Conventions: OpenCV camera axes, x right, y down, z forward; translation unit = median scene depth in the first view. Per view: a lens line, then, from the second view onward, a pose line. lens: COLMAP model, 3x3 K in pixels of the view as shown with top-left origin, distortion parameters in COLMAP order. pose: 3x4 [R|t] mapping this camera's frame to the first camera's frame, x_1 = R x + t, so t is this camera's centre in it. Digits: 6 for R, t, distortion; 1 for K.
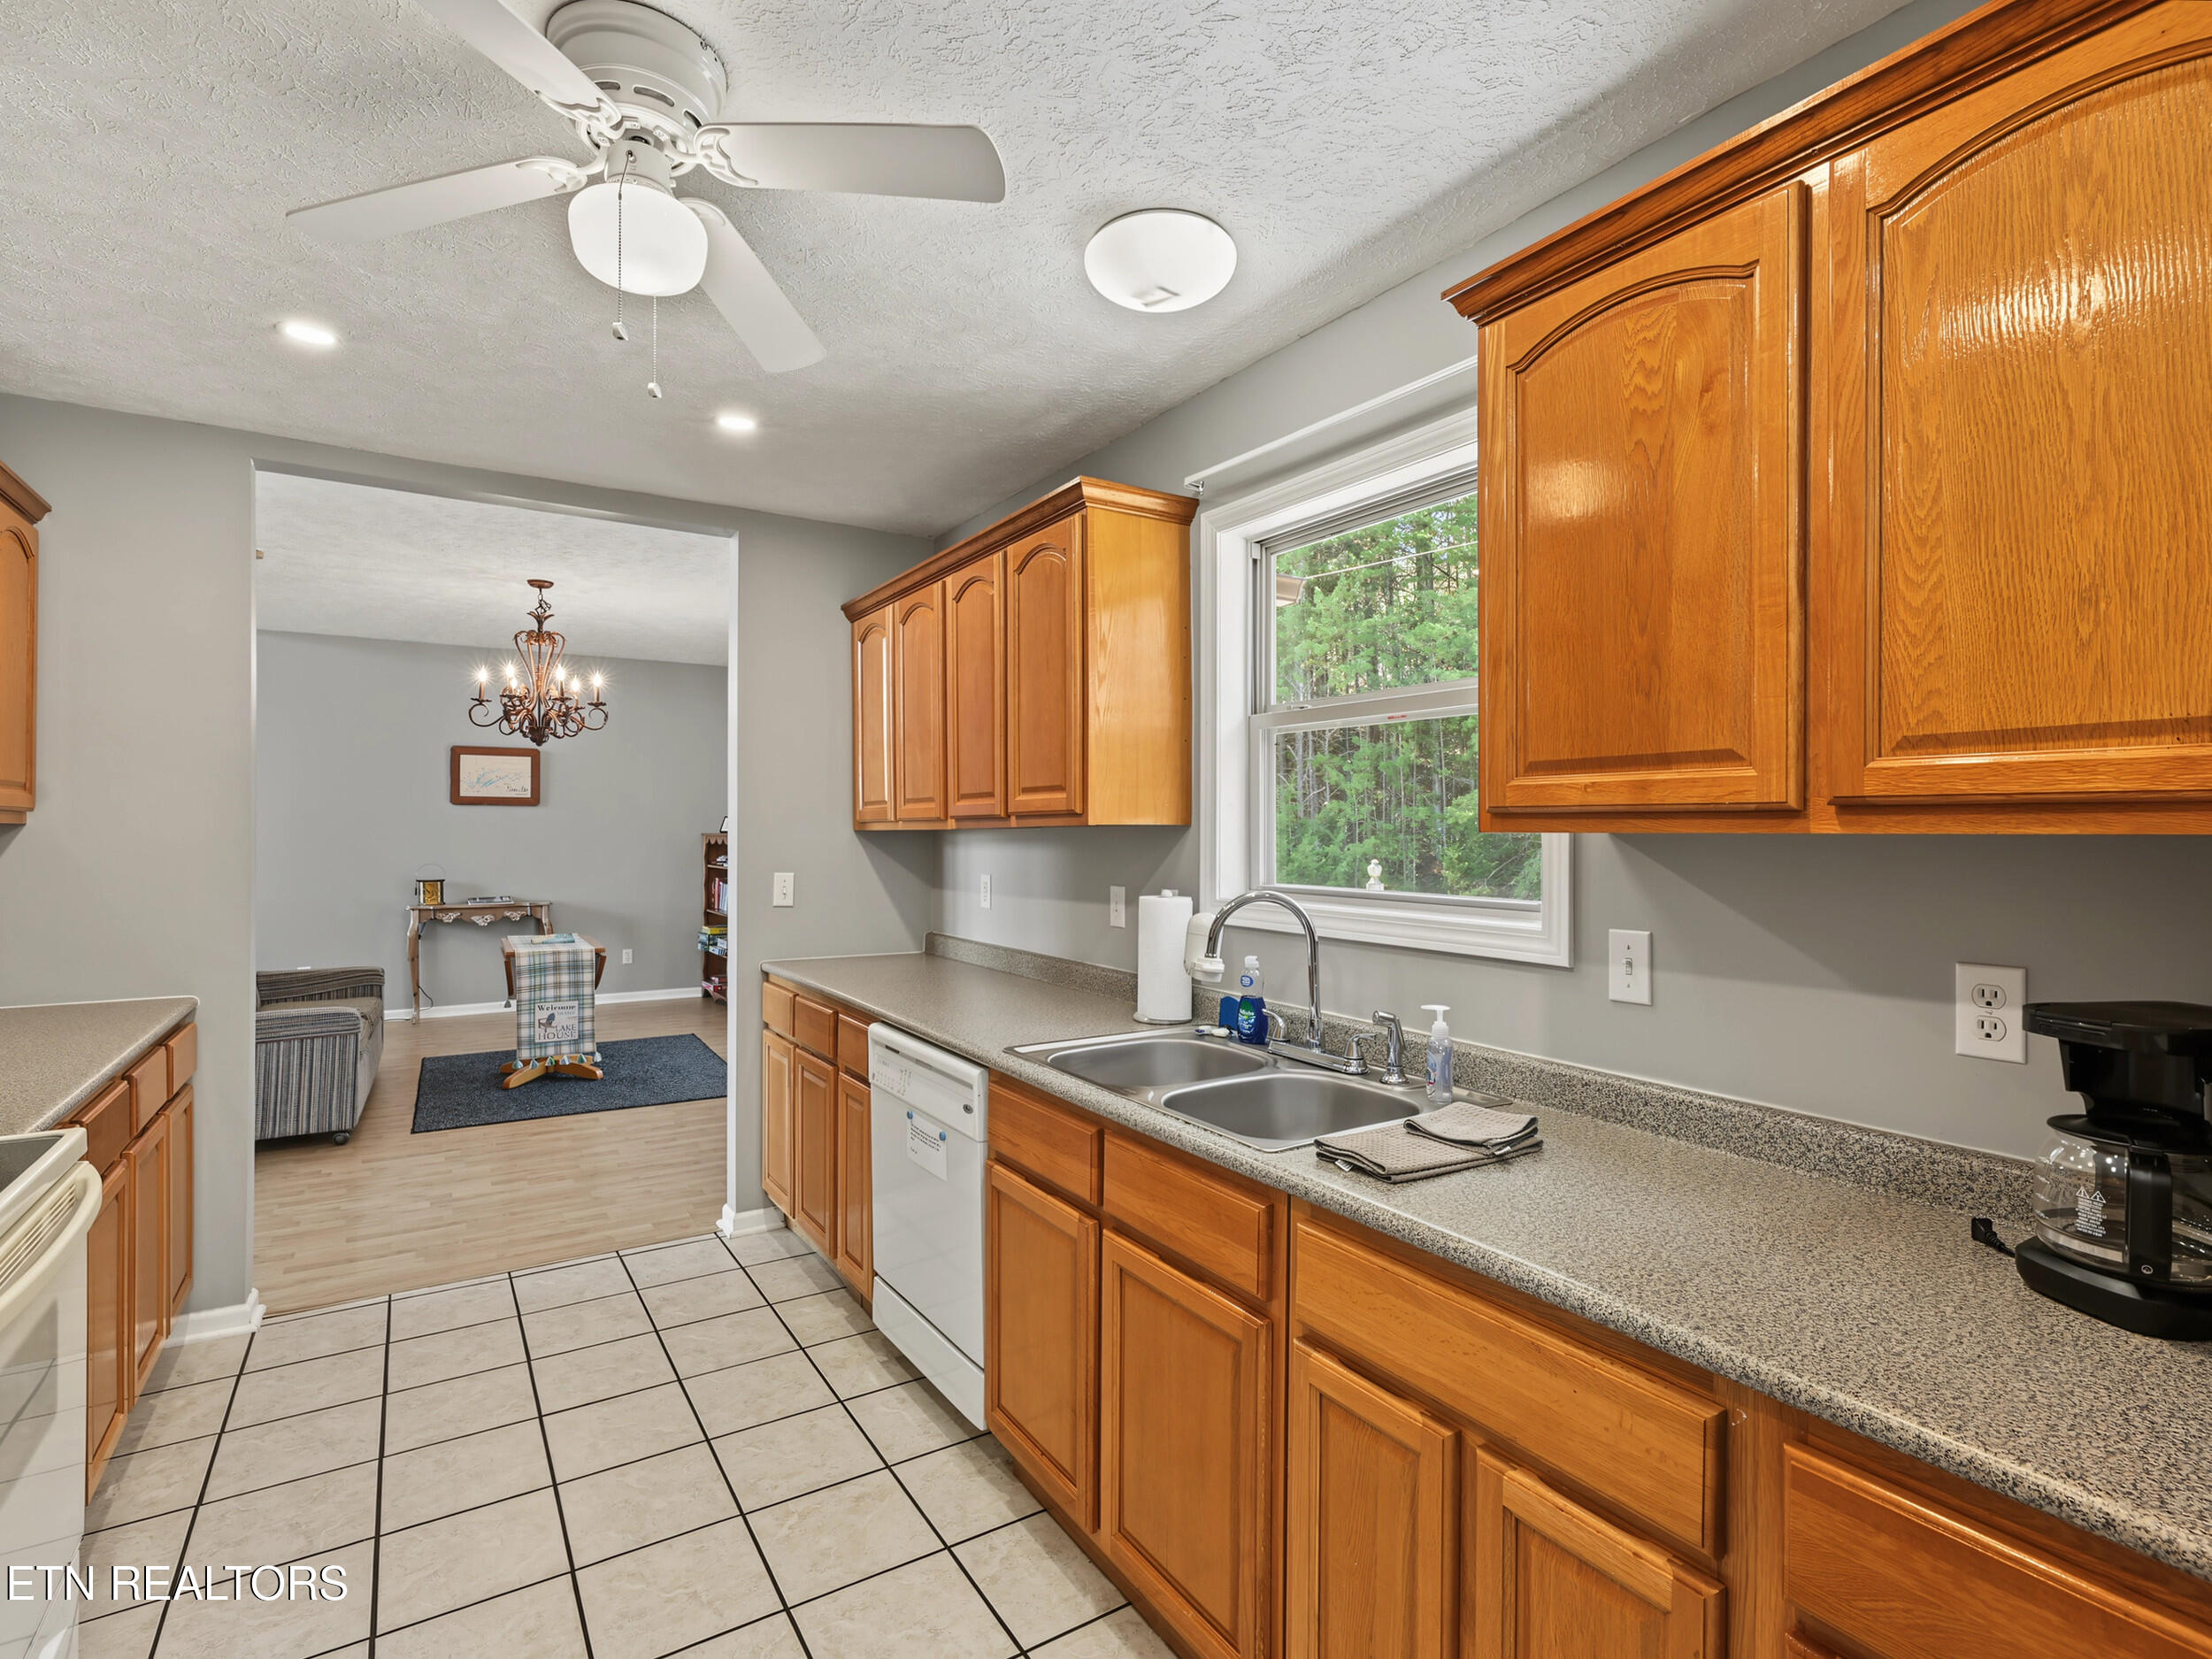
lens RADIAL K [[1071.0, 0, 1098.8], [0, 1071.0, 830.4], [0, 0, 1]] dist [-0.010522, 0.004631]
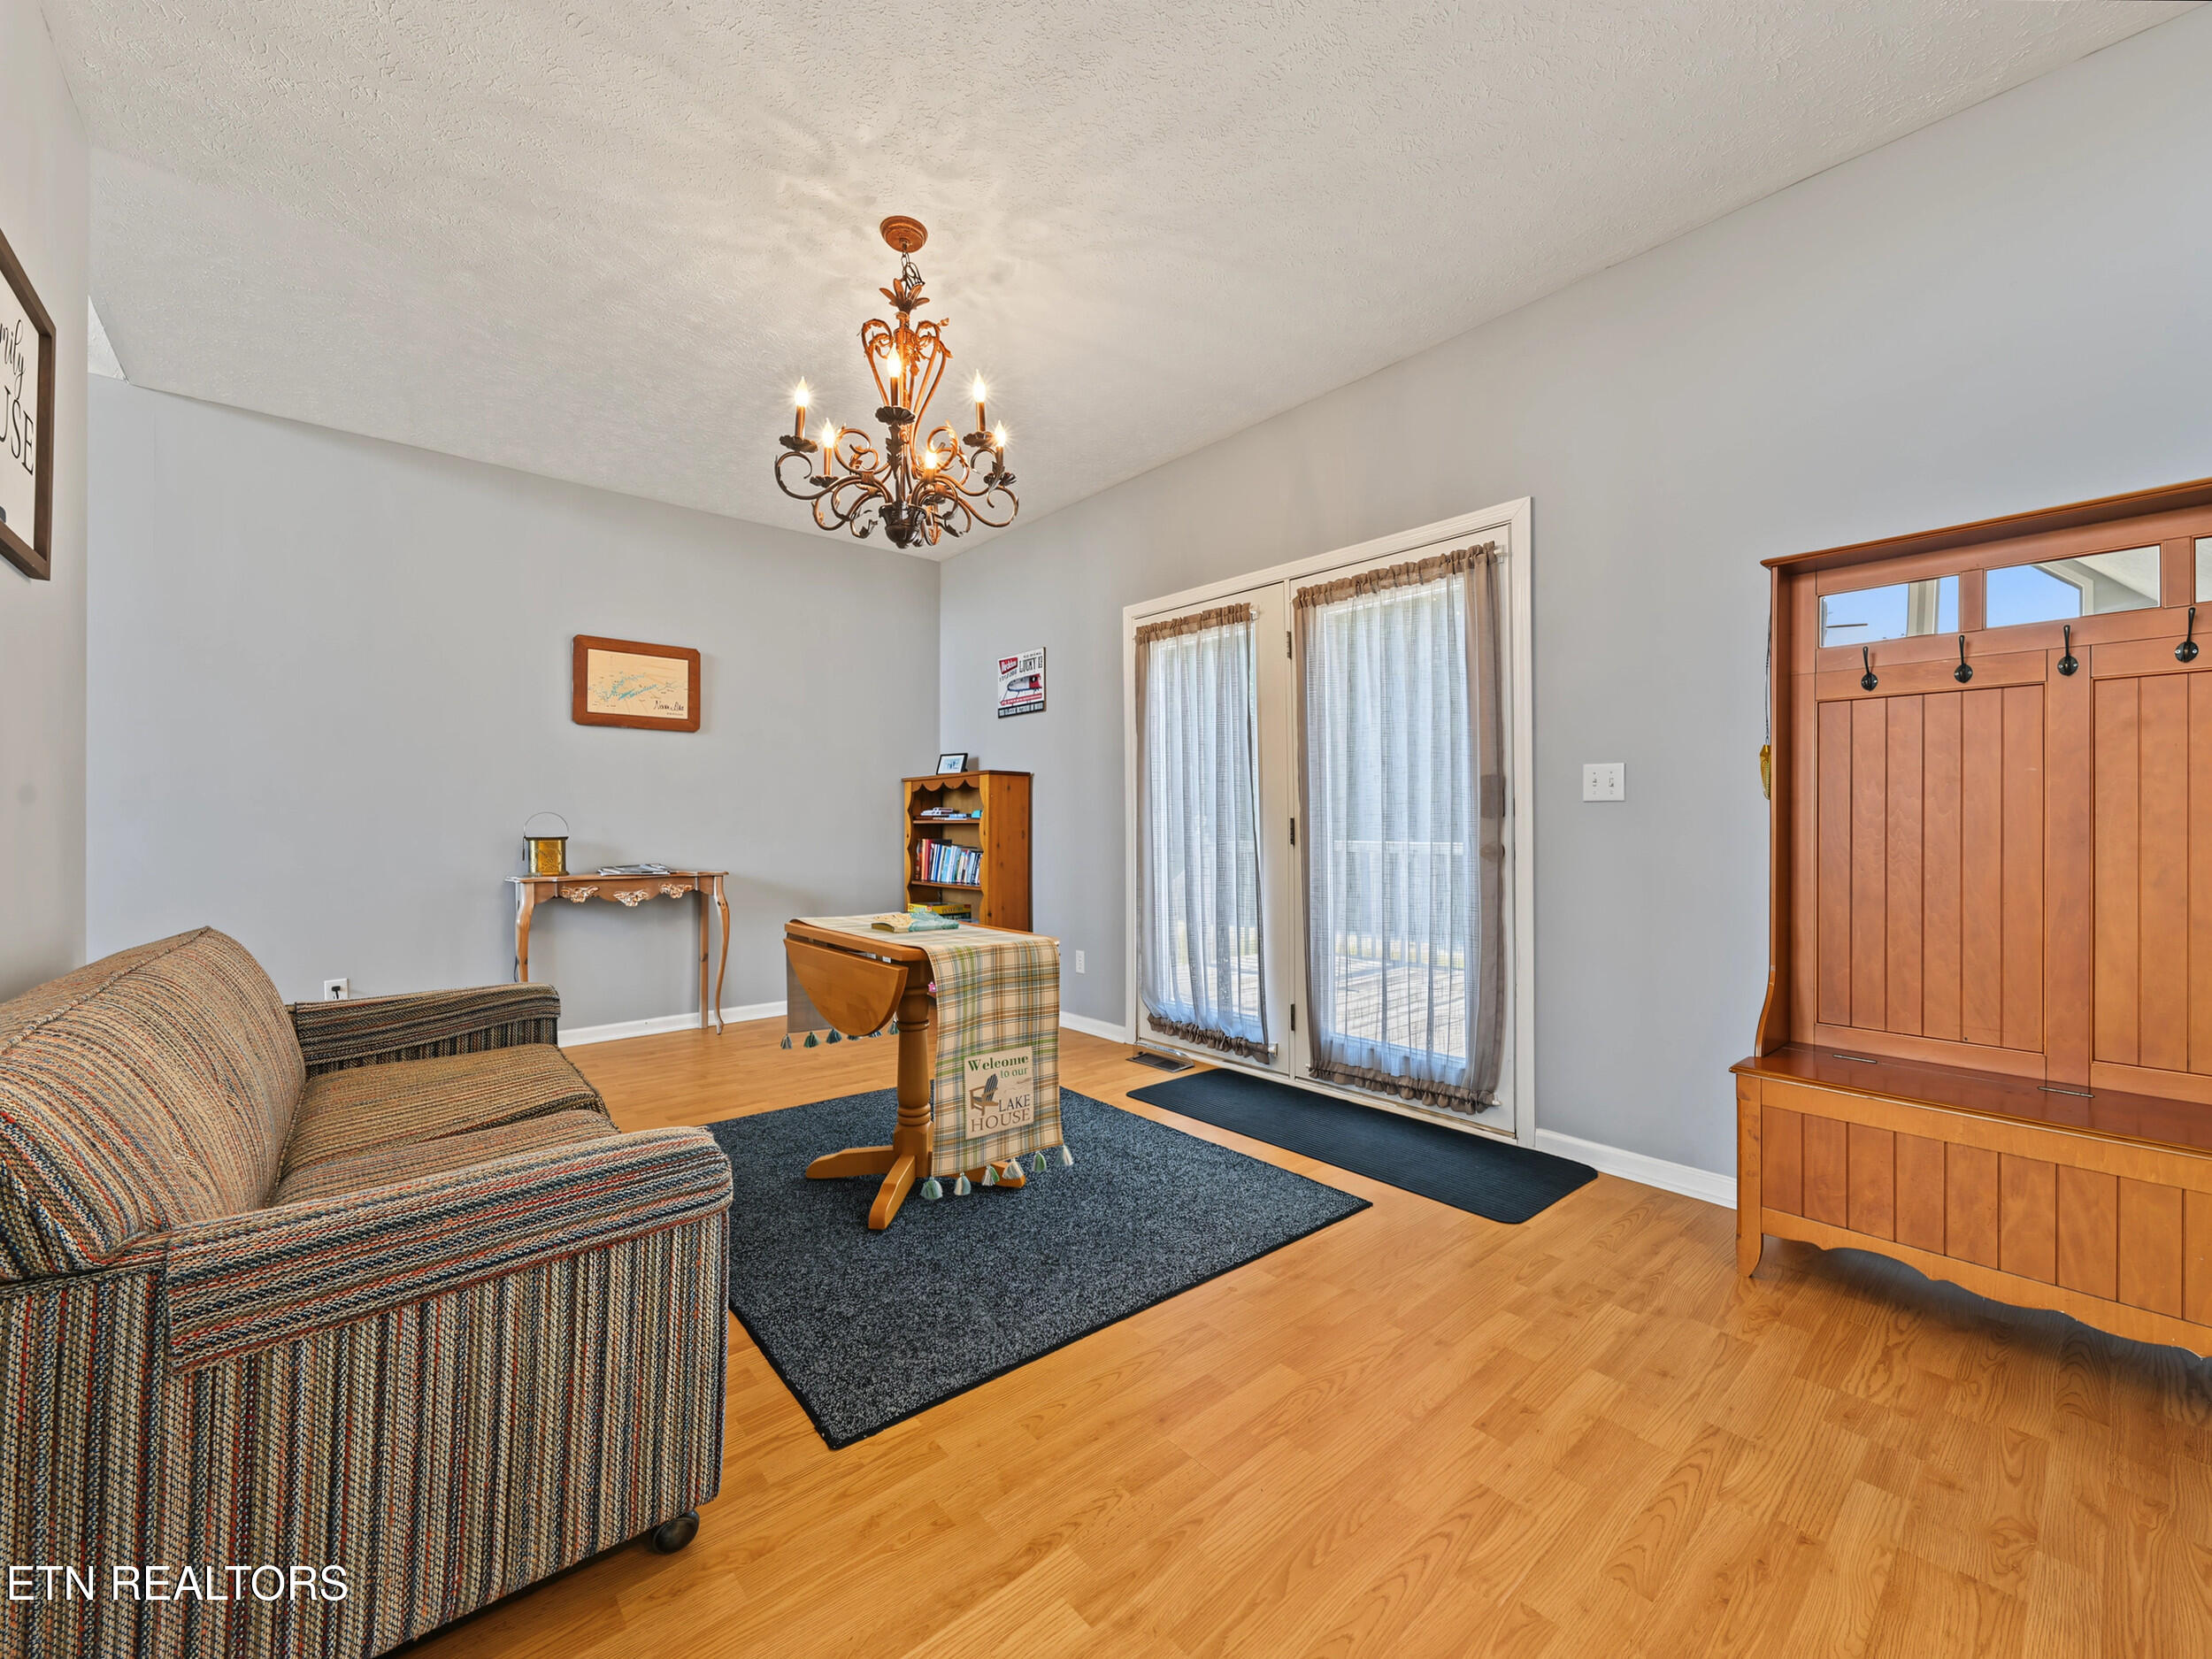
lens RADIAL K [[879.7, 0, 1089.9], [0, 879.7, 827.9], [0, 0, 1]] dist [-0.007361, 0.003155]
pose [[0.990853, -0.006156, 0.134808, -1.106900], [0.006178, 0.999981, 0.000256, 0.127035], [-0.134807, 0.000579, 0.990872, 1.274142]]
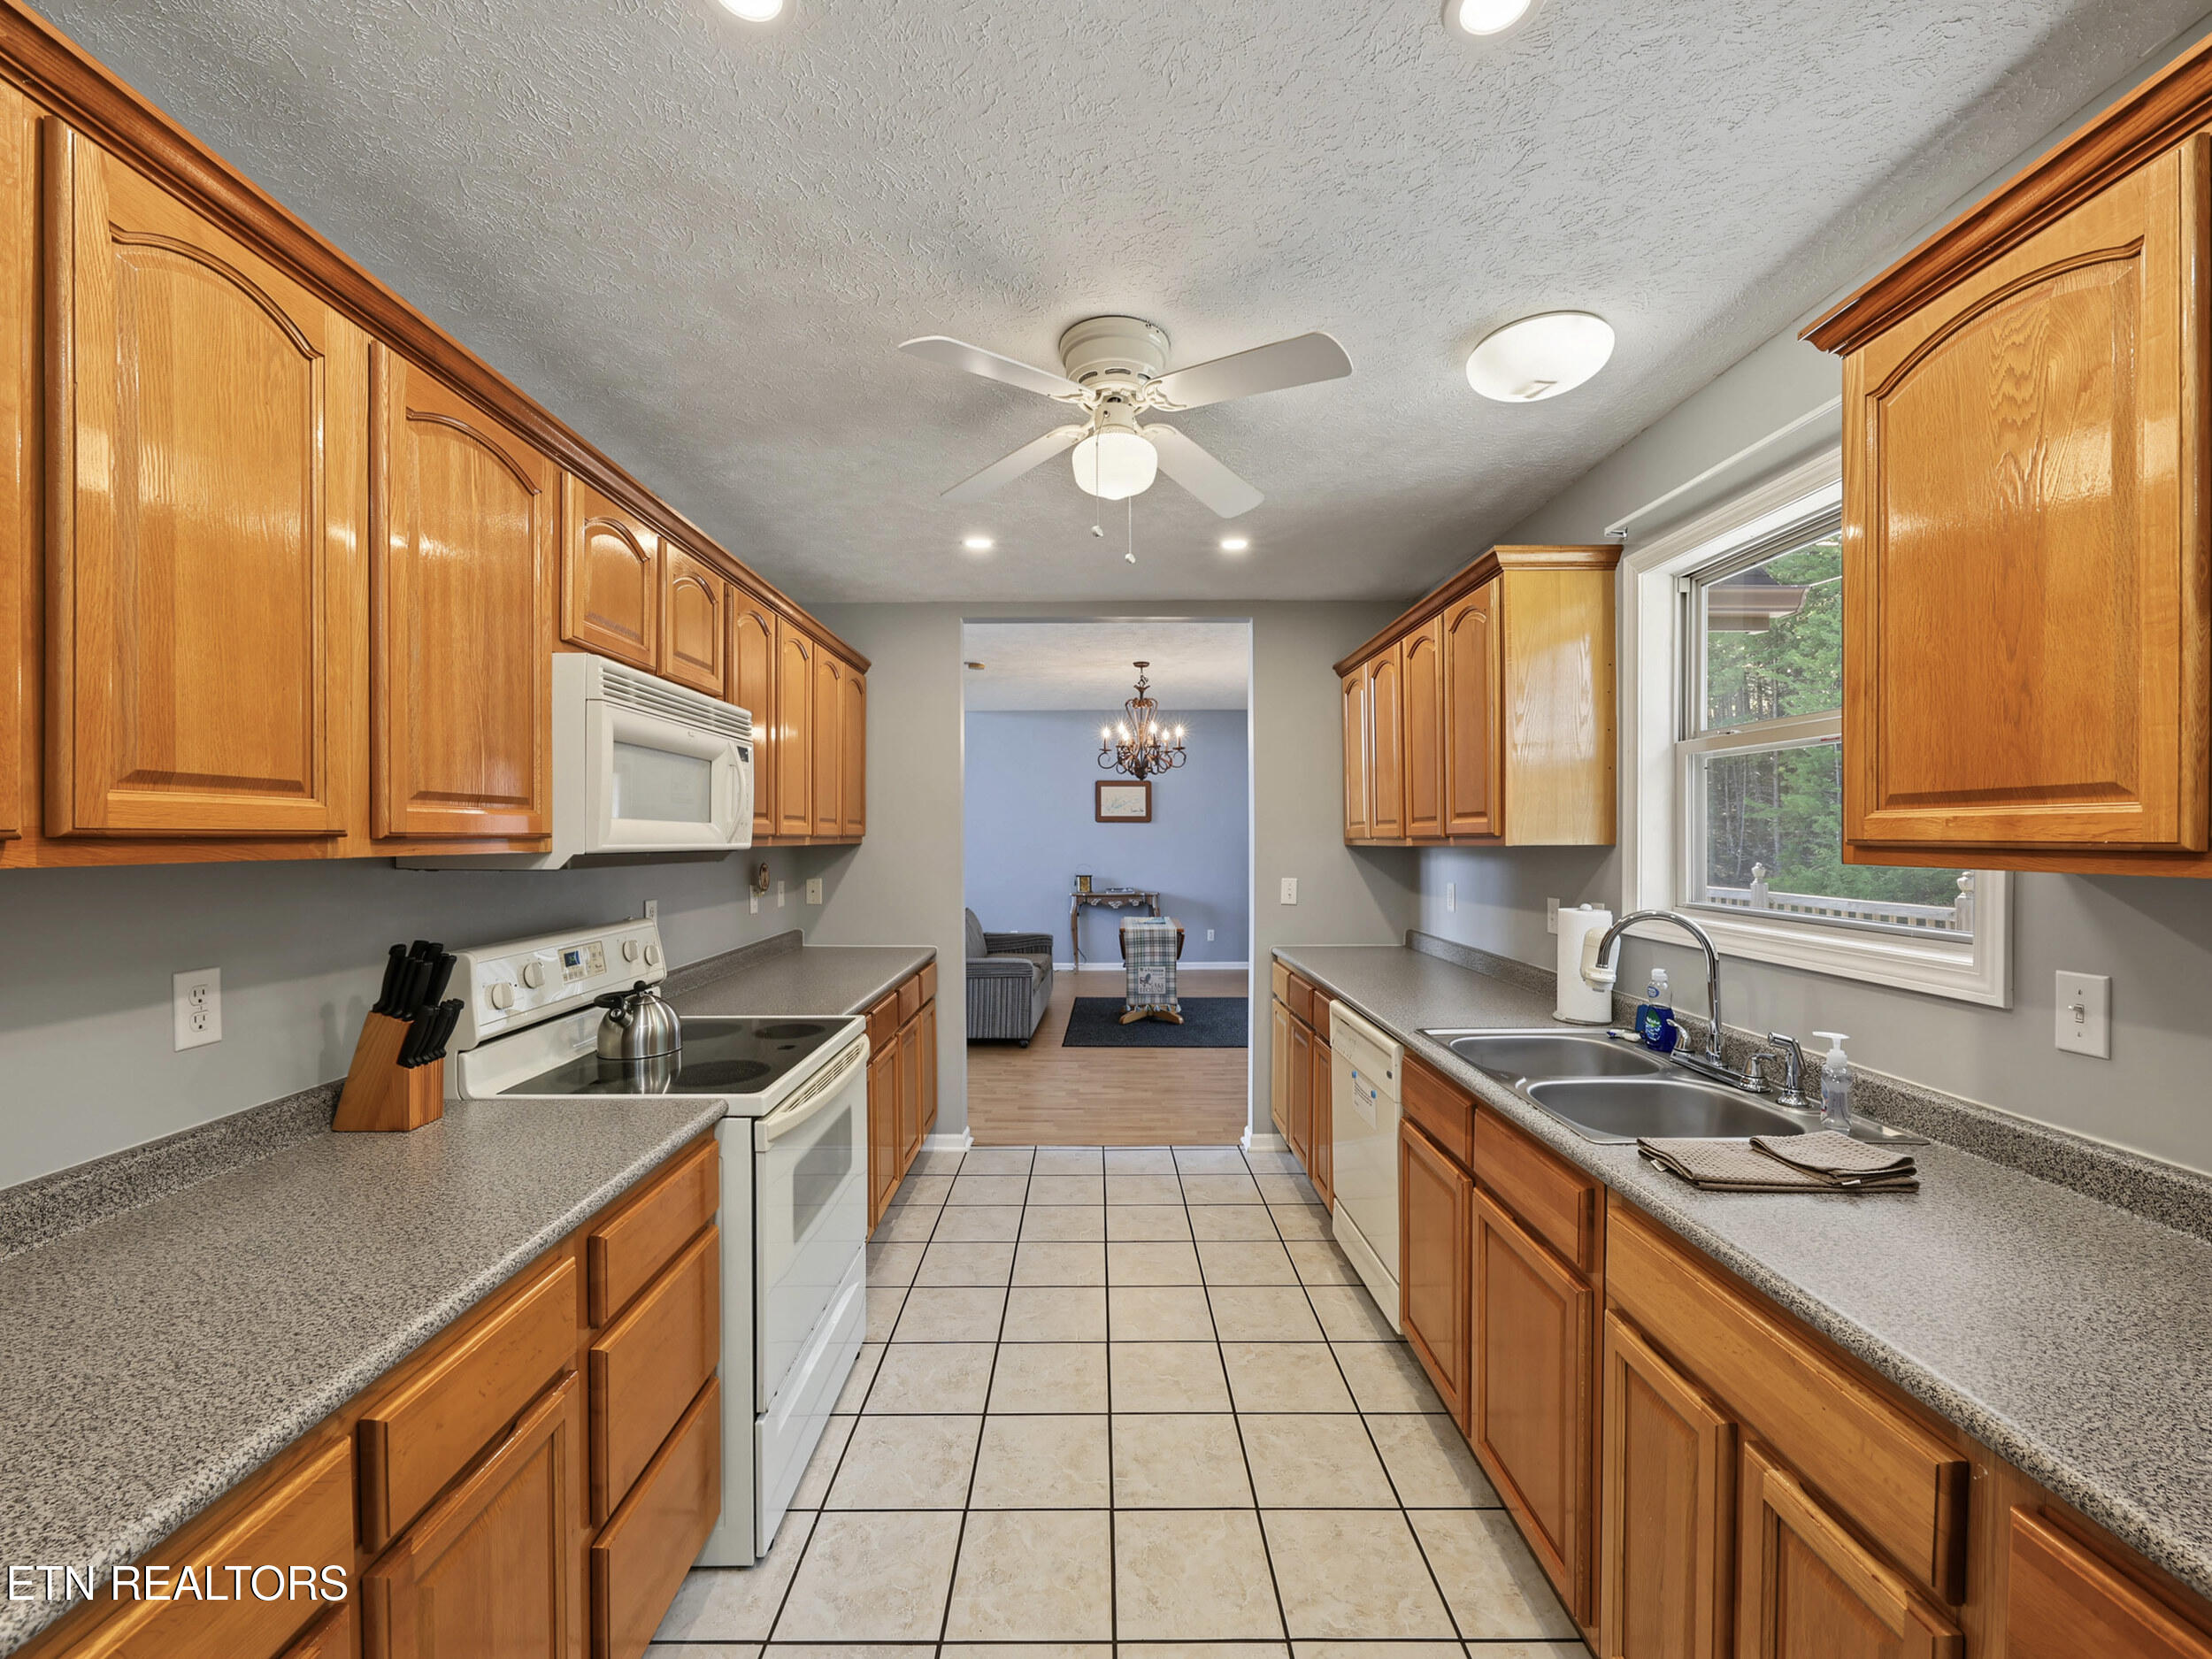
lens RADIAL K [[899.2, 0, 1098.6], [0, 899.2, 843.7], [0, 0, 1]] dist [-0.004942, 0.000671]
pose [[0.843532, 0.000037, -0.537079, 0.136415], [0.005328, 0.999950, 0.008437, -0.017426], [0.537053, -0.009978, 0.843490, -0.052575]]
